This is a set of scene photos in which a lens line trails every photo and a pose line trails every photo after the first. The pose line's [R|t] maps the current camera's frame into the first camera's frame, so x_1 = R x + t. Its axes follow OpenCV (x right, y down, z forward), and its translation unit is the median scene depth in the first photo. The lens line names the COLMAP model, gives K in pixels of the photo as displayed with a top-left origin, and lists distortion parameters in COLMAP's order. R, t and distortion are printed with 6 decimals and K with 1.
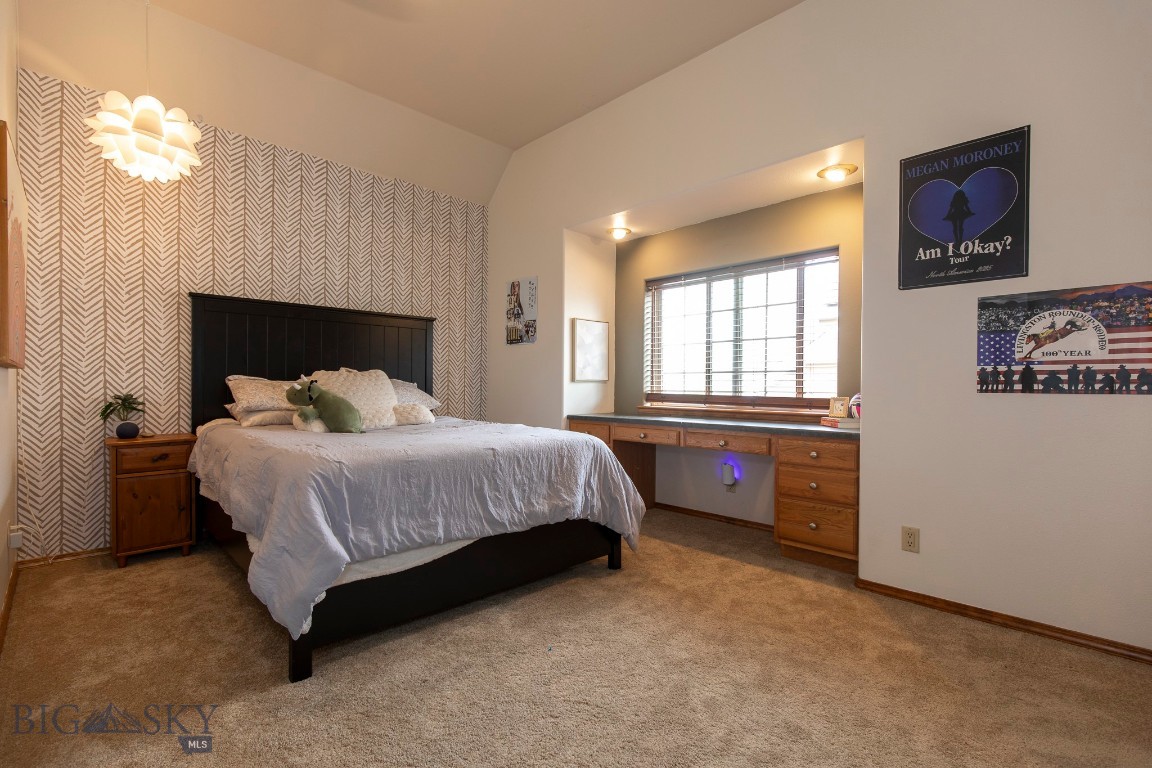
lens RADIAL K [[519.1, 0, 577.4], [0, 519.1, 386.6], [0, 0, 1]] dist [0.015565, -0.000374]
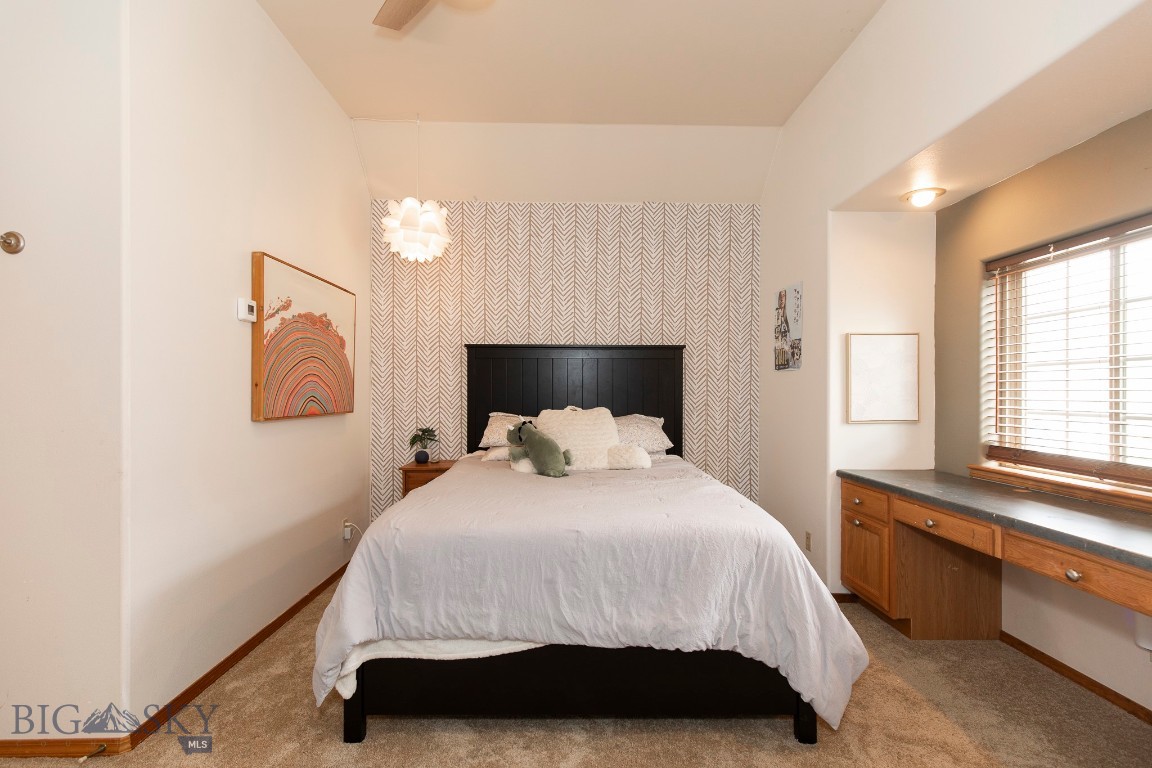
lens RADIAL K [[519.1, 0, 576.6], [0, 519.1, 388.1], [0, 0, 1]] dist [0.015565, -0.000374]
pose [[0.732152, -0.009046, -0.681081, 0.258680], [0.000540, 0.999919, -0.012700, -0.060970], [0.681141, 0.008930, 0.732098, 0.284538]]
